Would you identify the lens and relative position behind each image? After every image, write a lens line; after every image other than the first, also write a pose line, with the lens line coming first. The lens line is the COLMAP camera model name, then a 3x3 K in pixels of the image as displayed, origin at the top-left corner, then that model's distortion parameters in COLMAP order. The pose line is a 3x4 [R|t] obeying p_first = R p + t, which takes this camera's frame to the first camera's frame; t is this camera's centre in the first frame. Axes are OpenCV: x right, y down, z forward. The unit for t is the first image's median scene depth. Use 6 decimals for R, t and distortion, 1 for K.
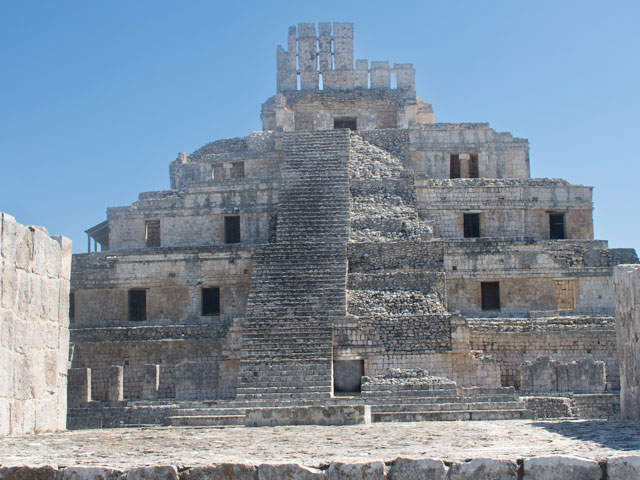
lens RADIAL K [[1157.9, 0, 318.6], [0, 1157.9, 238.5], [0, 0, 1]] dist [0.005648, 0.000000]
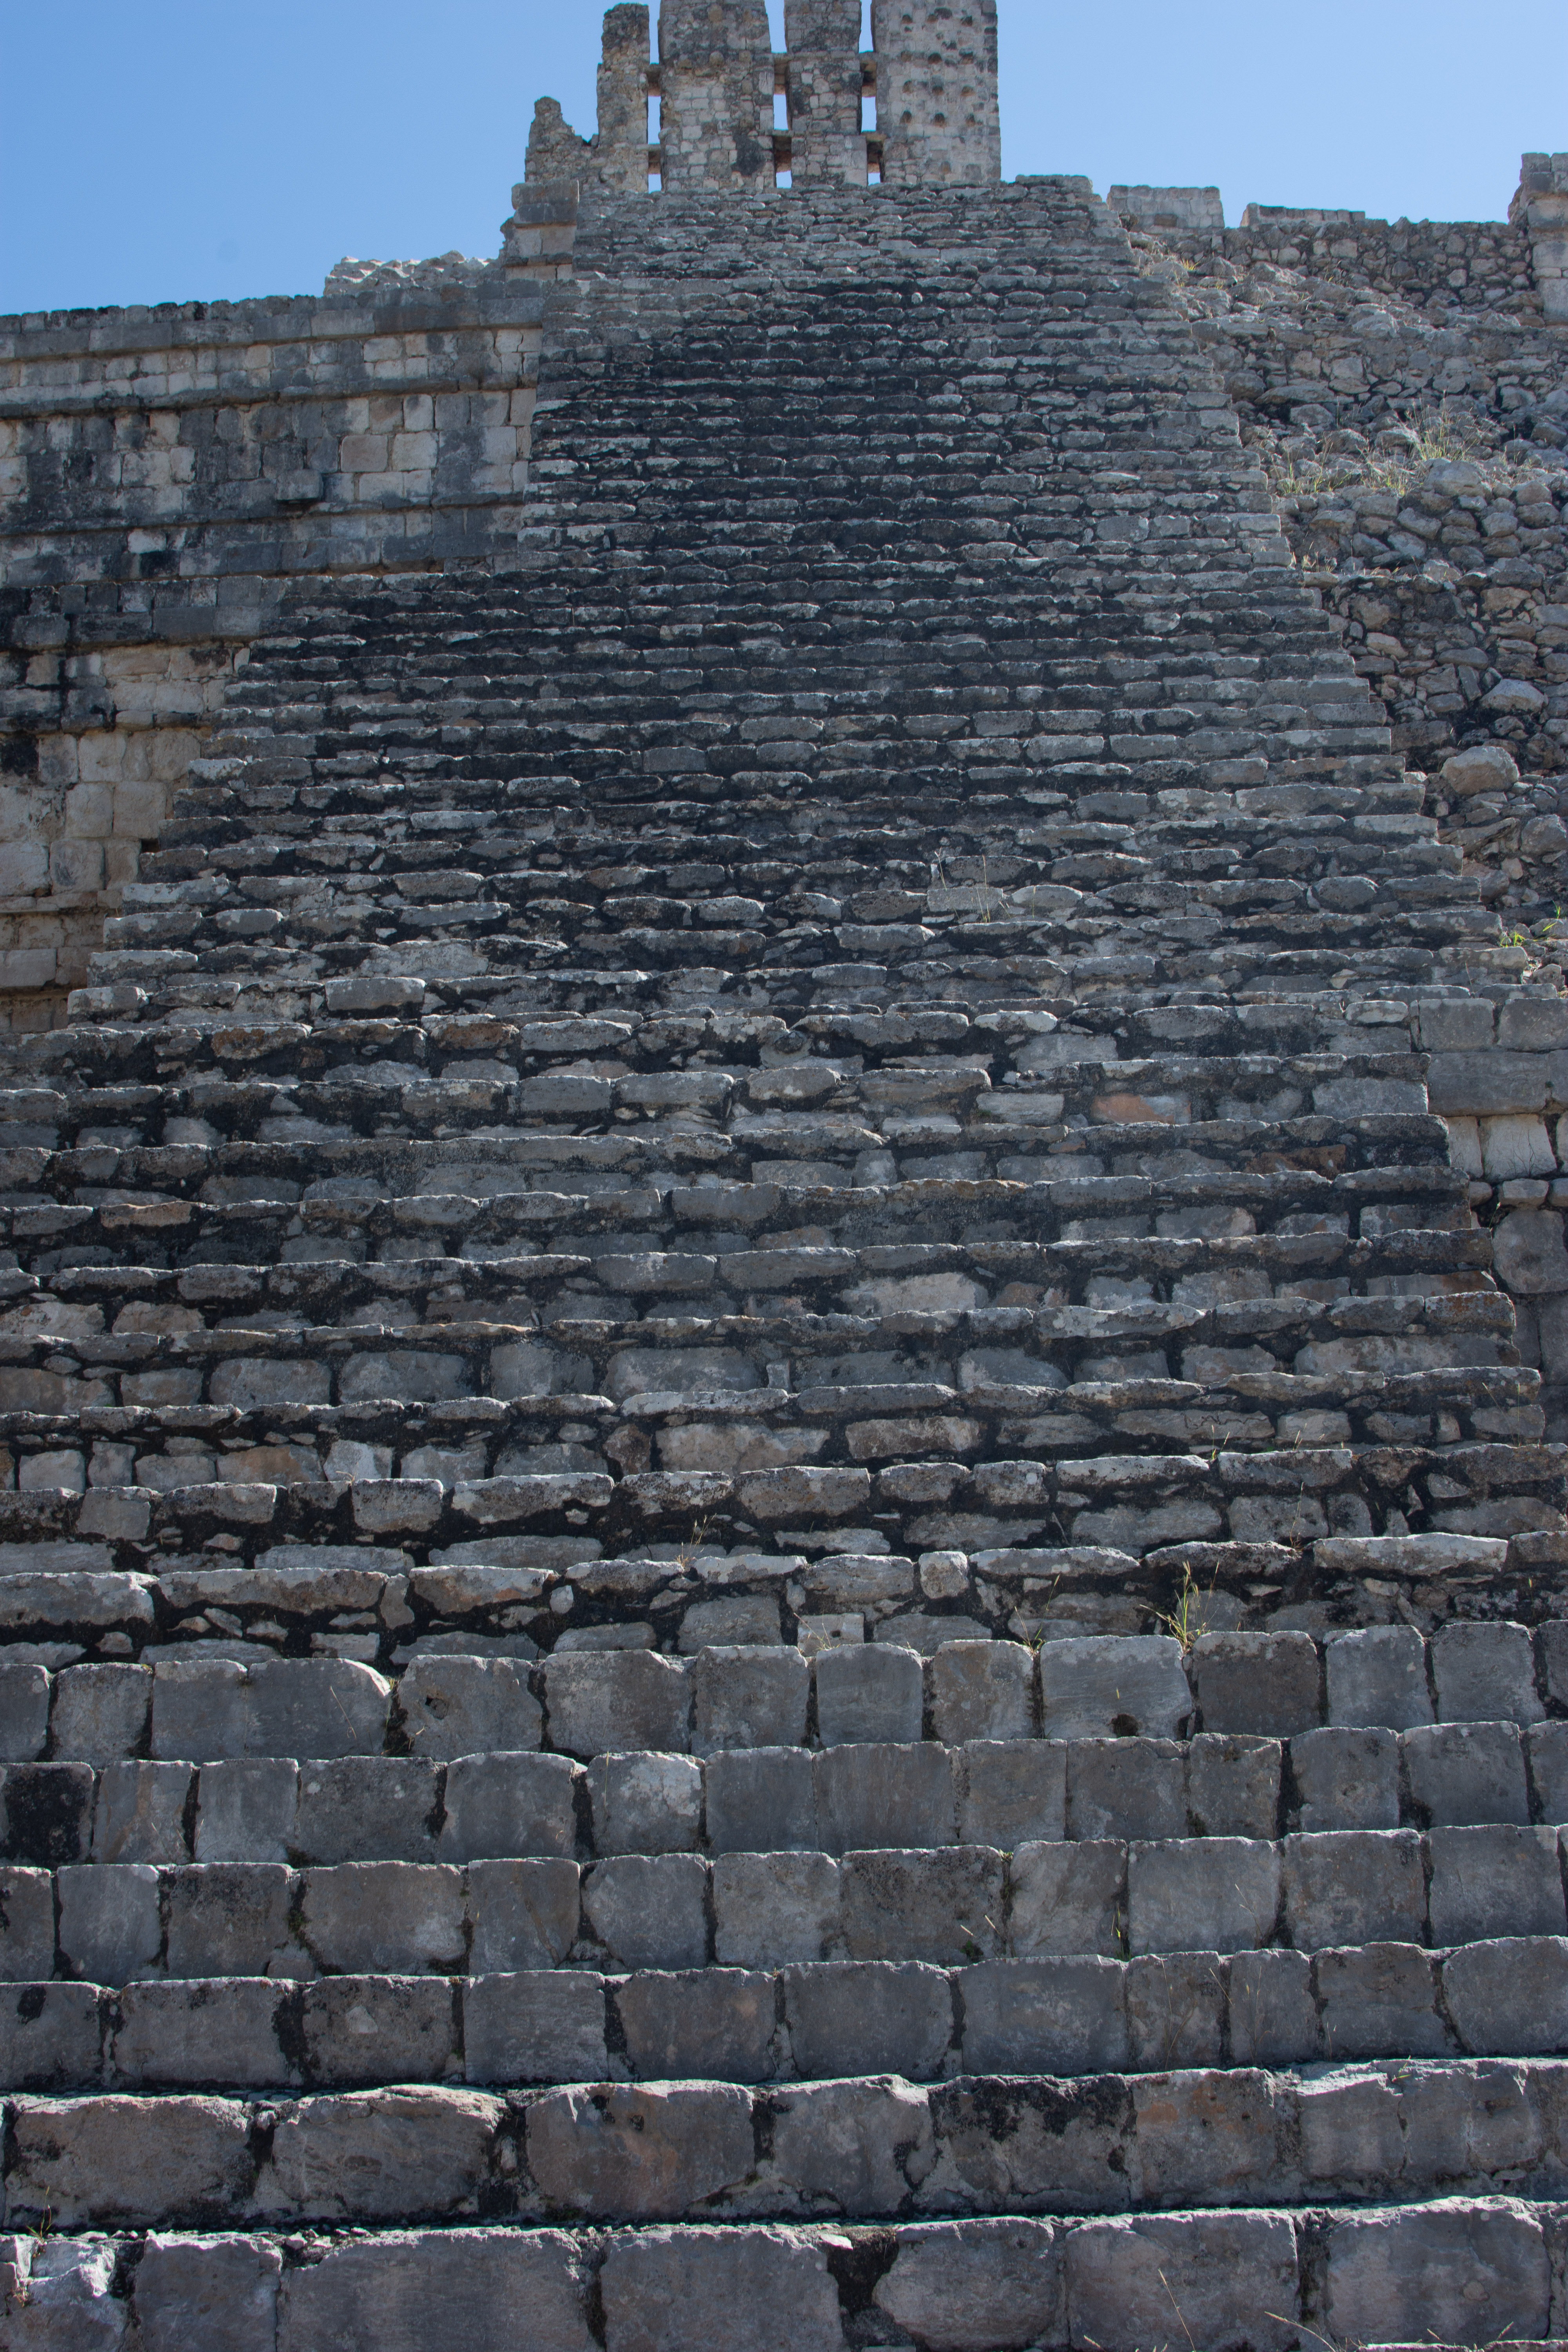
lens RADIAL K [[3483.2, 0, 783.8], [0, 3483.2, 1176.2], [0, 0, 1]] dist [-0.035987, 0.000000]
pose [[0.998901, 0.014682, 0.044502, -0.025403], [-0.006001, 0.981911, -0.189250, 0.096307], [-0.046476, 0.188775, 0.980920, 0.699031]]
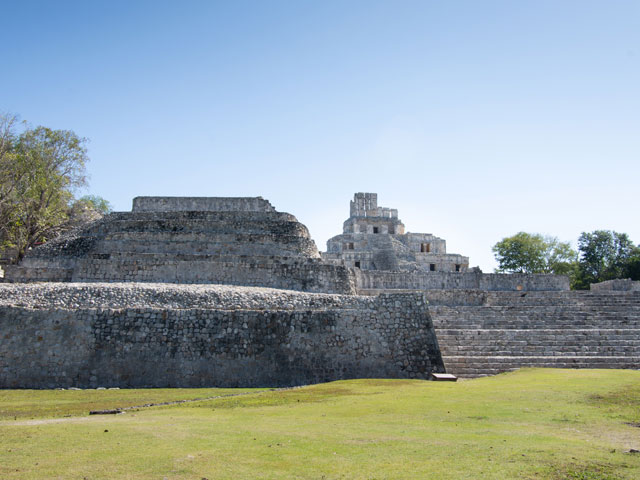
lens RADIAL K [[604.8, 0, 320.3], [0, 604.8, 240.7], [0, 0, 1]] dist [-0.056659, 0.000000]
pose [[0.988358, 0.047224, 0.144629, -0.405760], [-0.041659, 0.998279, -0.041271, -0.004819], [-0.146329, 0.034765, 0.988625, -0.568522]]
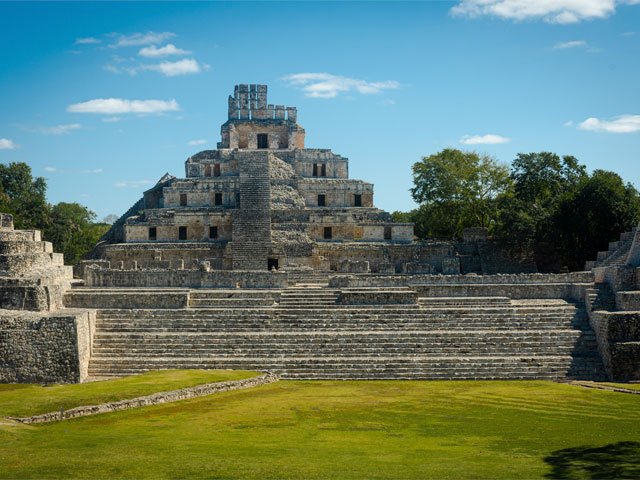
lens RADIAL K [[1157.9, 0, 320.3], [0, 1157.9, 240.0], [0, 0, 1]] dist [0.005648, 0.000000]
pose [[0.991324, 0.019618, 0.129970, -0.171492], [-0.035639, 0.991877, 0.122110, -0.215397], [-0.126519, -0.125682, 0.983970, -1.303295]]
